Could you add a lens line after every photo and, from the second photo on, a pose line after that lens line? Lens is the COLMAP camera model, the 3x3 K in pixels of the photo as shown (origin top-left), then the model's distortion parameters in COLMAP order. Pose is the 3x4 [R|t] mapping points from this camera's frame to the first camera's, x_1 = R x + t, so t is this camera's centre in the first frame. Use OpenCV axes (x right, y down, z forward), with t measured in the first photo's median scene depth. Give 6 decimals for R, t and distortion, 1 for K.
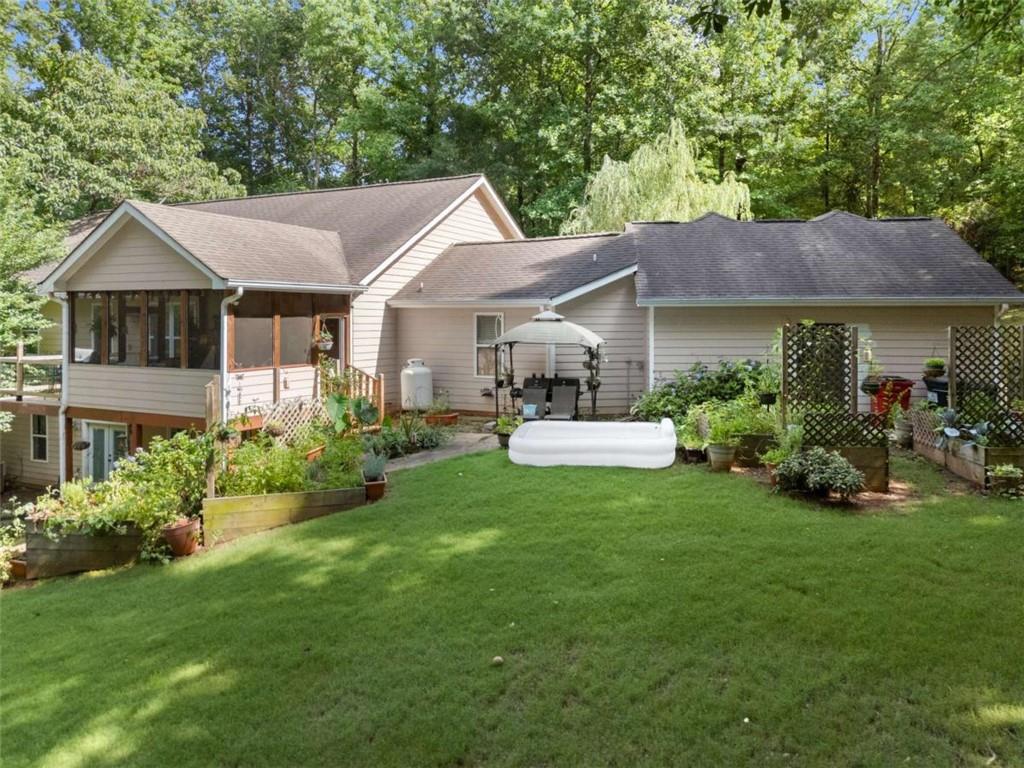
lens RADIAL K [[754.1, 0, 514.7], [0, 754.1, 348.1], [0, 0, 1]] dist [0.064349, -0.049301]
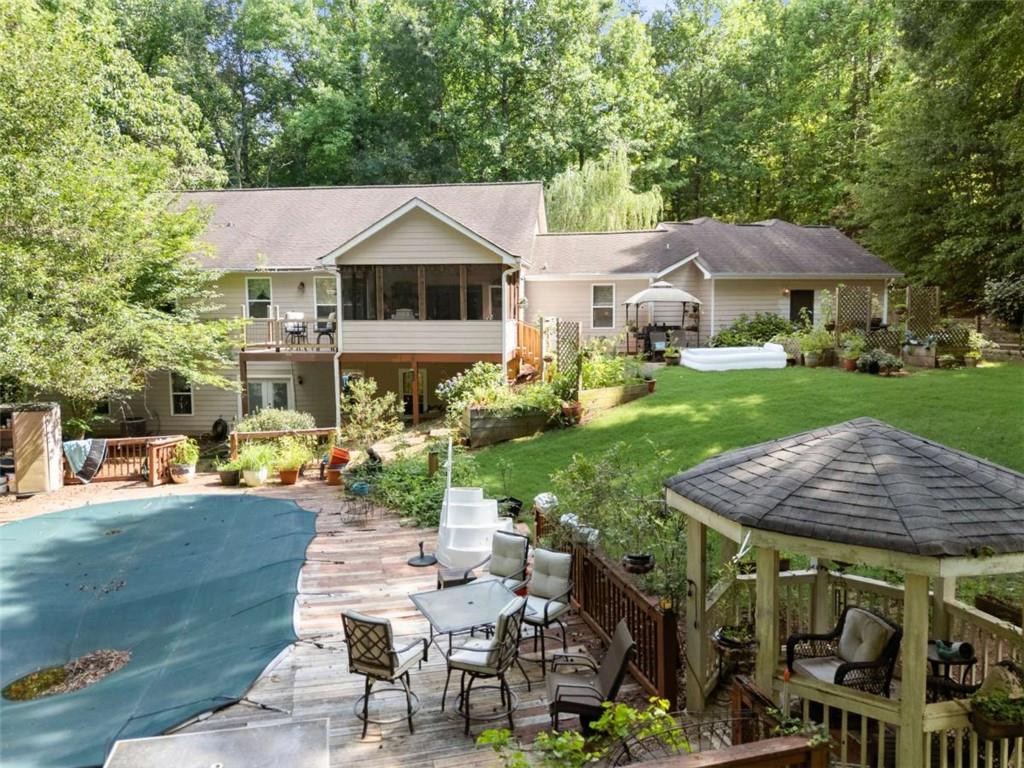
lens RADIAL K [[736.3, 0, 512.0], [0, 736.3, 384.0], [0, 0, 1]] dist [0.063611, -0.049867]
pose [[0.936704, -0.042567, 0.347526, -0.753222], [0.020760, 0.997588, 0.066235, 0.051406], [-0.349507, -0.054829, 0.935328, -0.296351]]
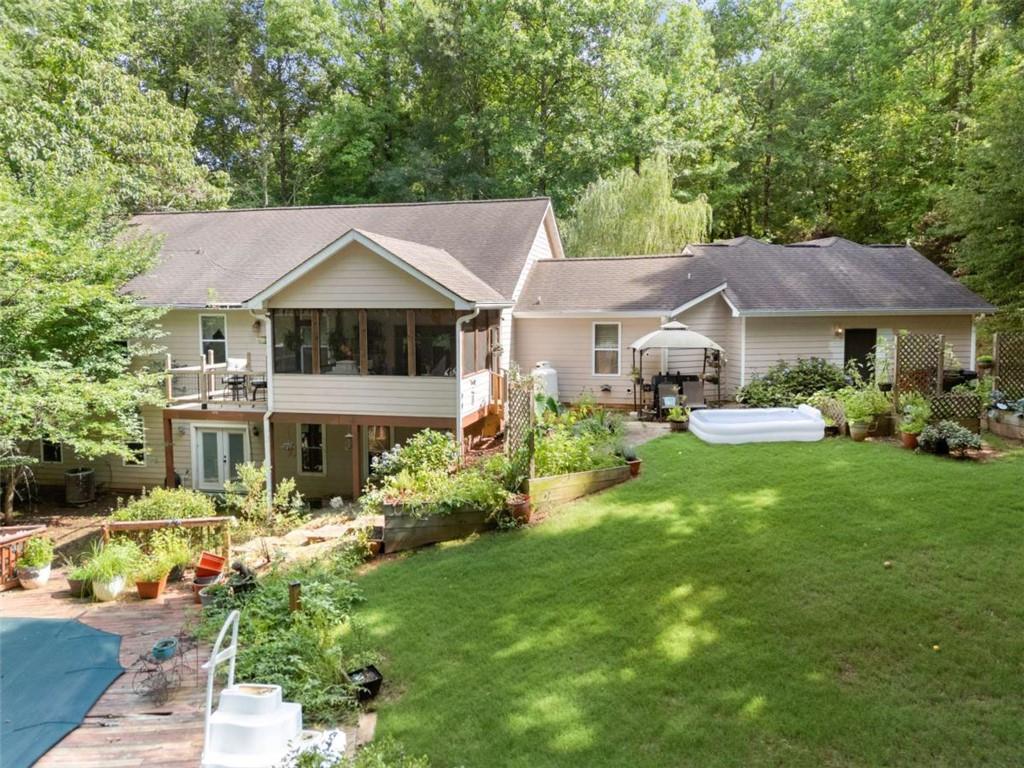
lens RADIAL K [[736.3, 0, 512.0], [0, 736.3, 384.0], [0, 0, 1]] dist [0.063611, -0.049867]
pose [[0.971467, -0.030070, 0.235262, -0.497655], [0.014838, 0.997693, 0.066248, -0.031000], [-0.236711, -0.060867, 0.969672, -0.123006]]
